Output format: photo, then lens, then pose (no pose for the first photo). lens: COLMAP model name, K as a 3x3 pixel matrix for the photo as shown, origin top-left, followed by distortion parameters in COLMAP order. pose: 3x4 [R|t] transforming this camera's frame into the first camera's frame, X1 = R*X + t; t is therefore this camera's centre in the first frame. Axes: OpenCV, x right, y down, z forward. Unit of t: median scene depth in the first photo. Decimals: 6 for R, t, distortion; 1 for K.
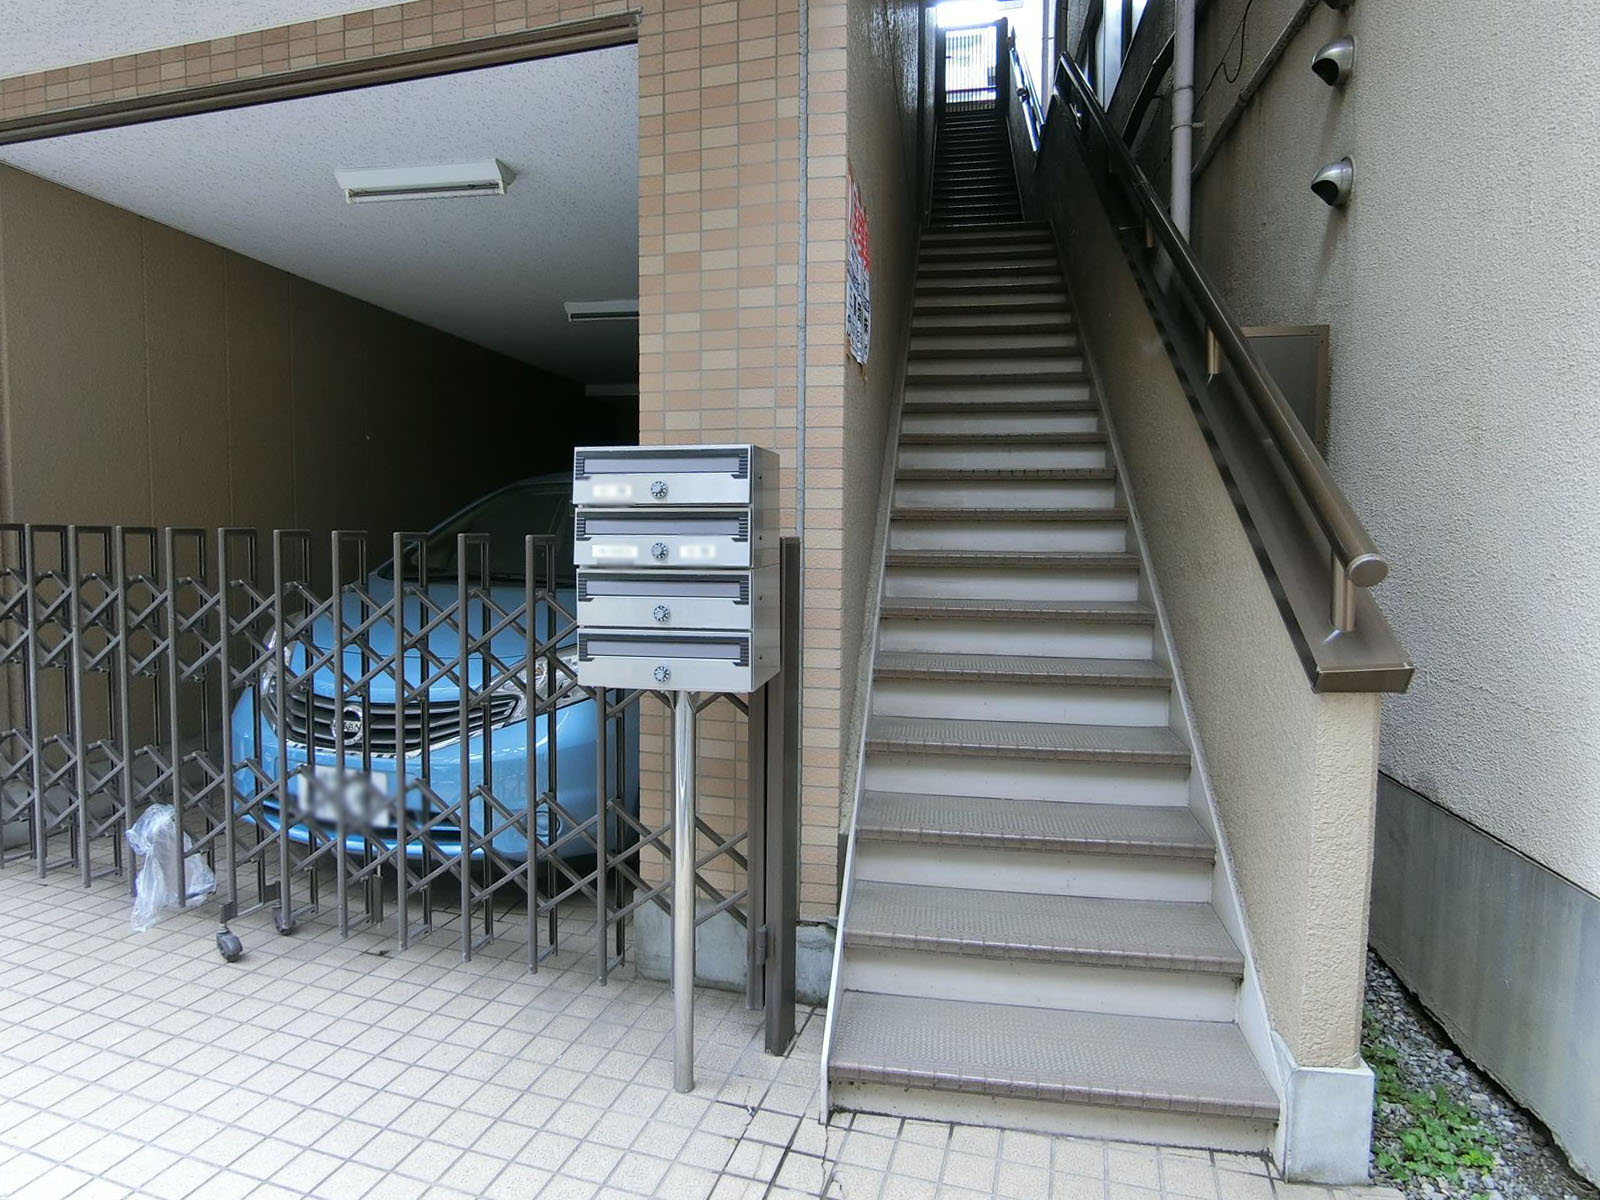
lens RADIAL K [[922.7, 0, 800.0], [0, 922.7, 600.0], [0, 0, 1]] dist [-0.004163, -0.001777]
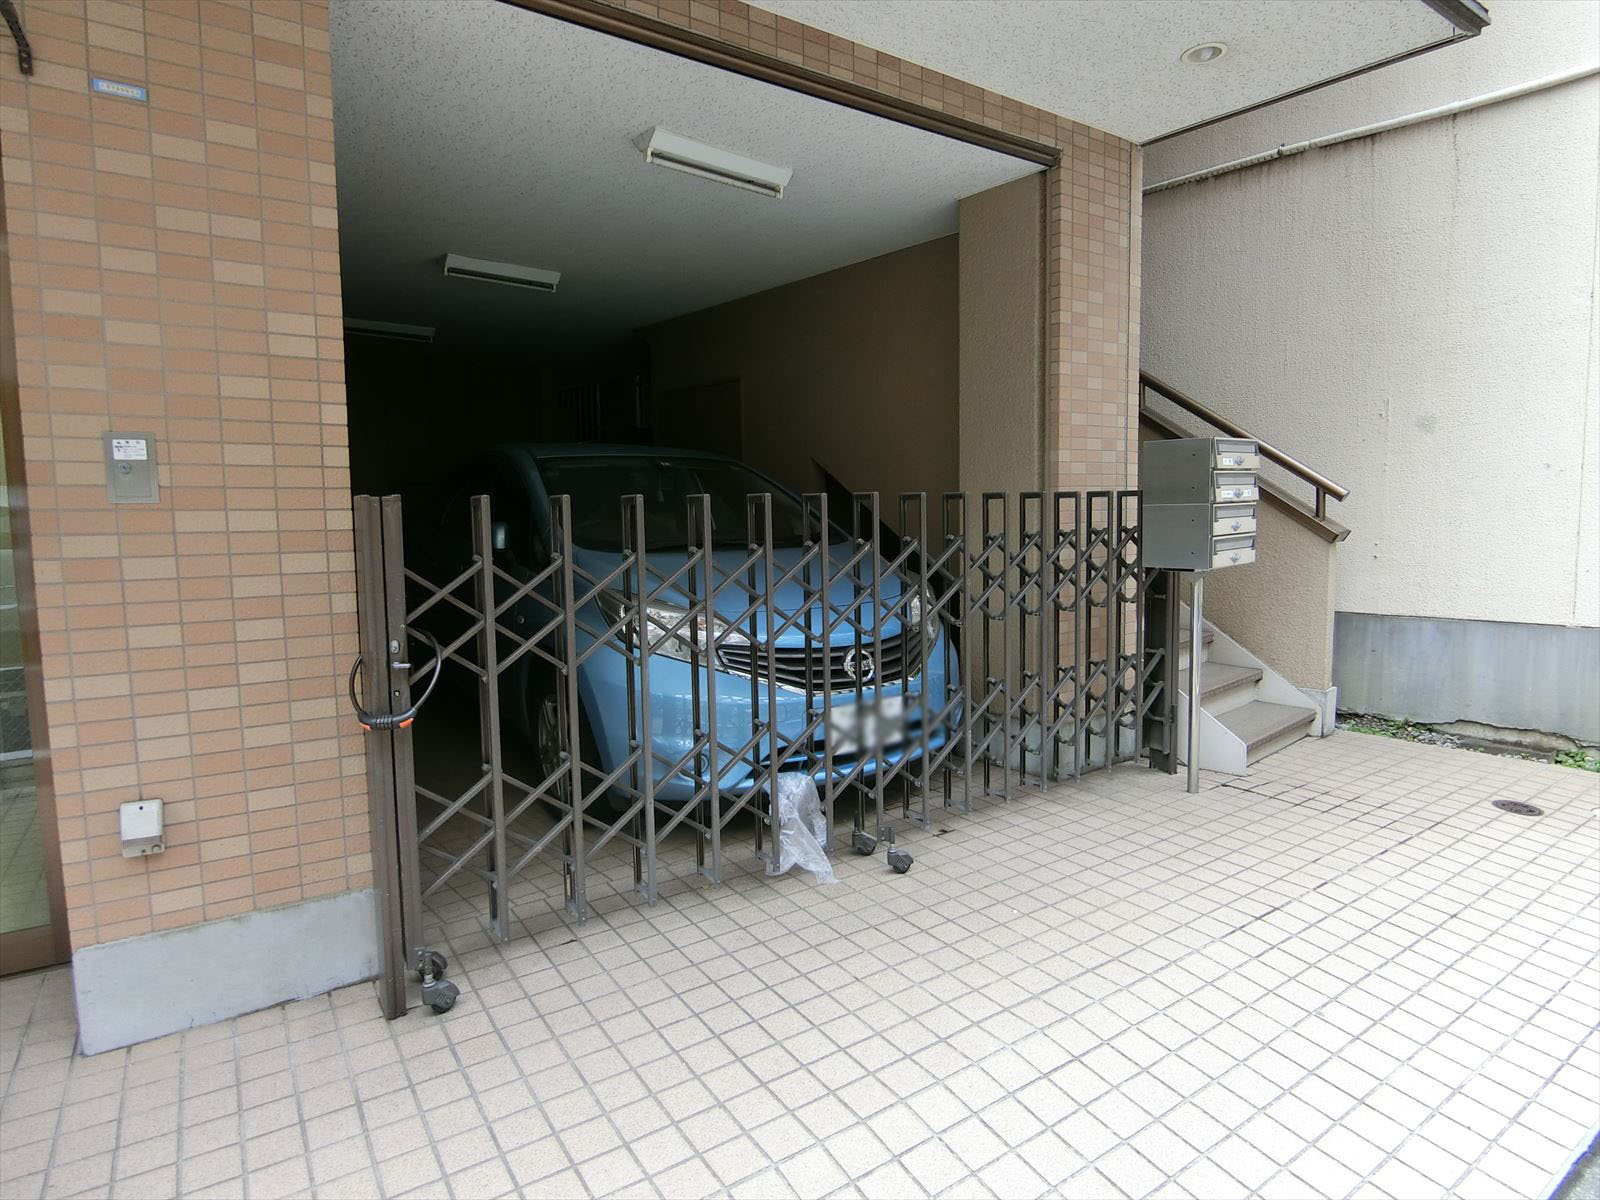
lens RADIAL K [[885.3, 0, 799.6], [0, 885.3, 593.7], [0, 0, 1]] dist [-0.000824, -0.016030]
pose [[0.608384, -0.107121, 0.786380, -1.472514], [0.091969, 0.993690, 0.064209, -0.031990], [-0.788296, 0.033259, 0.614397, 0.401968]]
